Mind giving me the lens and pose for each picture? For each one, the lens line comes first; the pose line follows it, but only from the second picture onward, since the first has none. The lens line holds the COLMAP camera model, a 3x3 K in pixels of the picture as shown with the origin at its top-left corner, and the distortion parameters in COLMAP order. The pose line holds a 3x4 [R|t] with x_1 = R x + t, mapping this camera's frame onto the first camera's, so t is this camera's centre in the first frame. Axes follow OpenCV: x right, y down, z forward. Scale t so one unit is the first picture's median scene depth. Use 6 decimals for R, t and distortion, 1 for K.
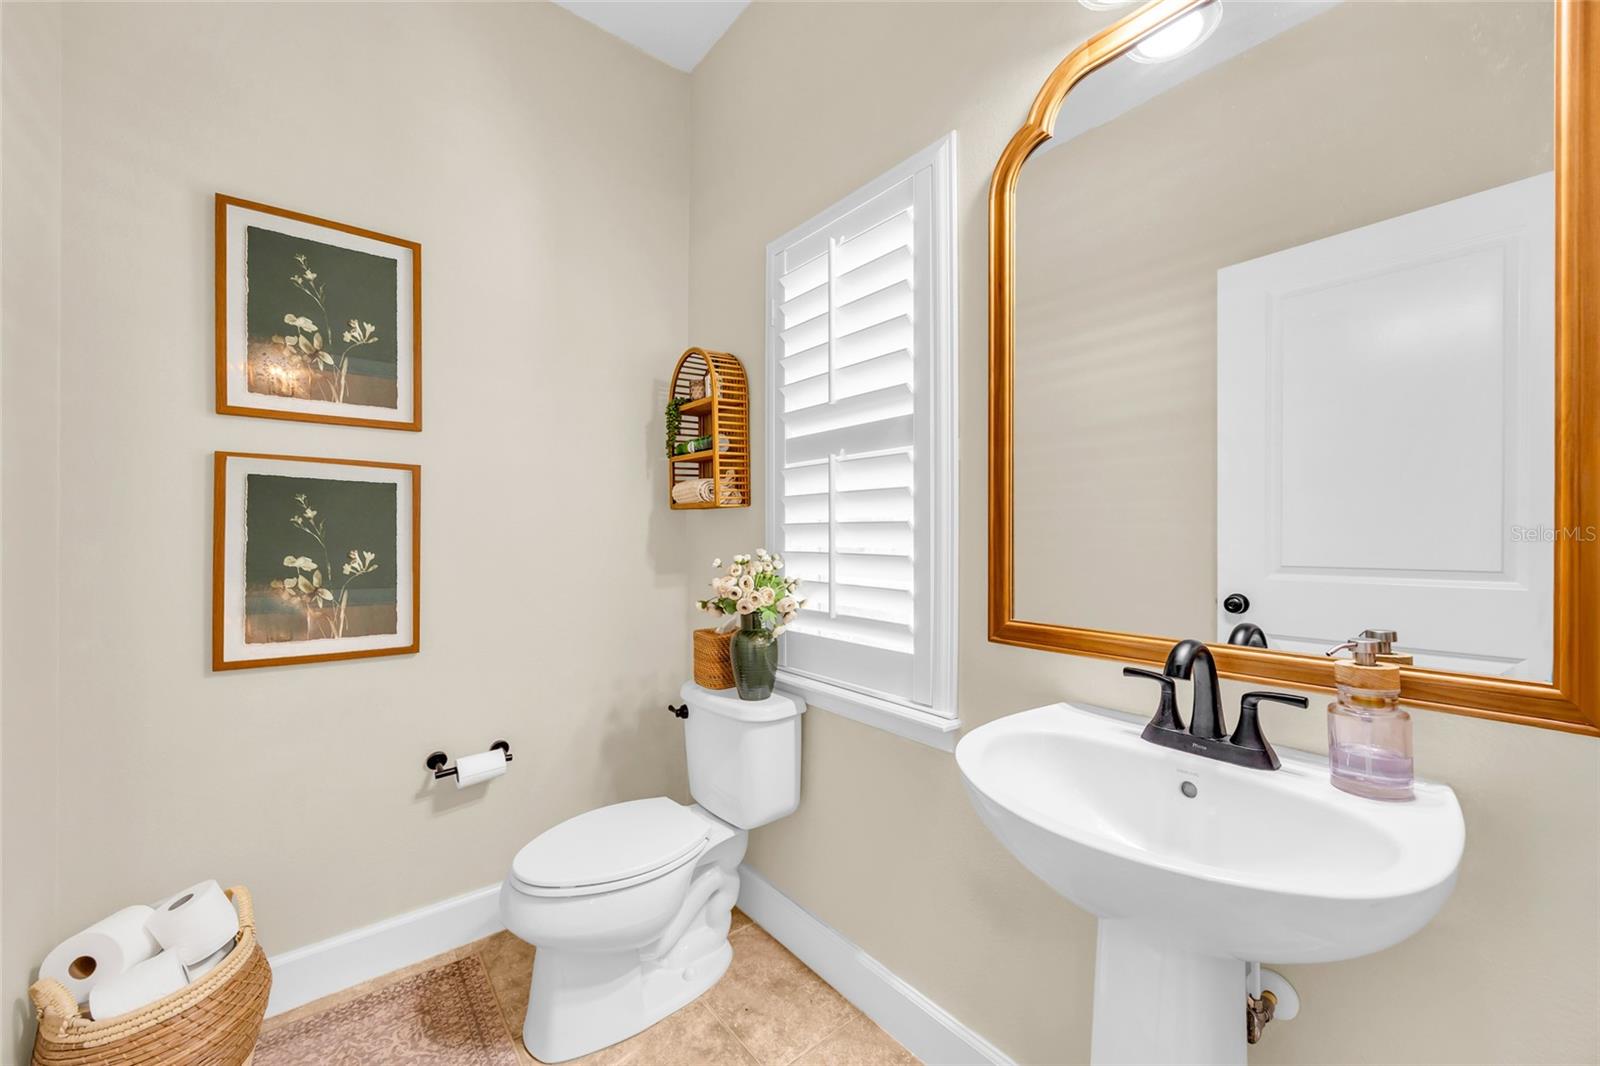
lens RADIAL K [[614.9, 0, 801.5], [0, 614.9, 540.2], [0, 0, 1]] dist [0.000212, 0.000017]
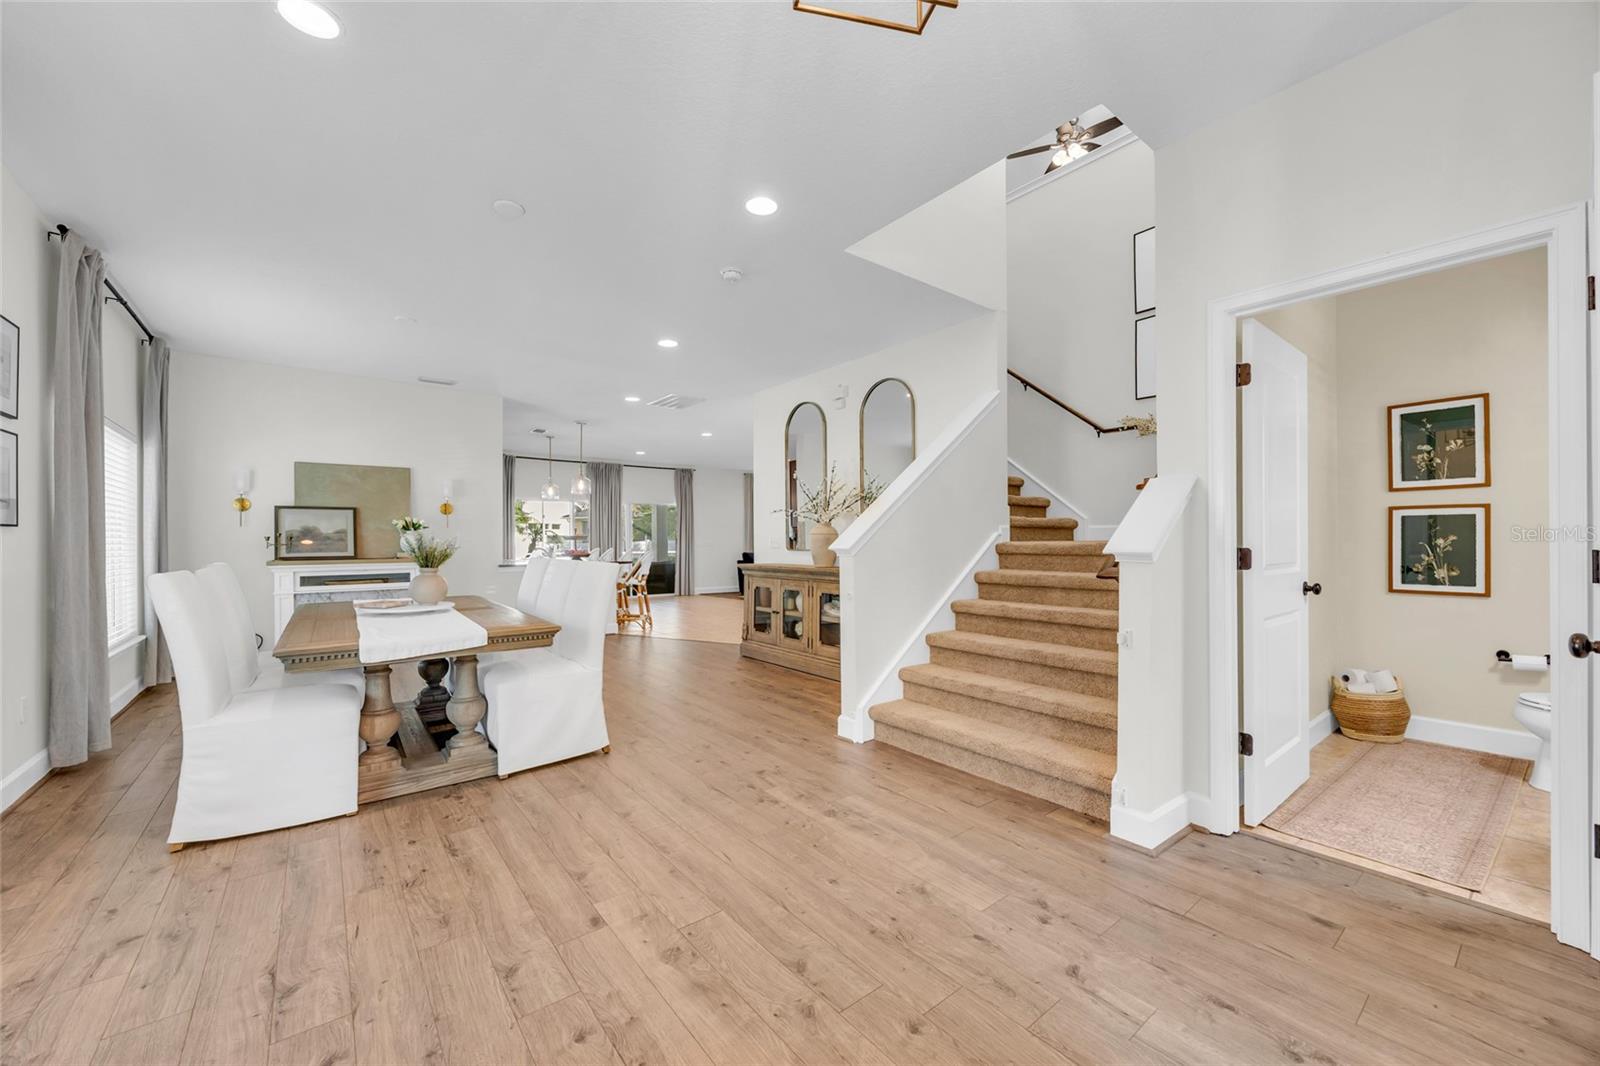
lens RADIAL K [[614.9, 0, 801.5], [0, 614.9, 540.2], [0, 0, 1]] dist [0.000212, 0.000017]
pose [[-0.016465, -0.010944, -0.999805, 1.441775], [0.003588, 0.999933, -0.011004, 0.010273], [0.999858, -0.003769, -0.016424, -1.227699]]
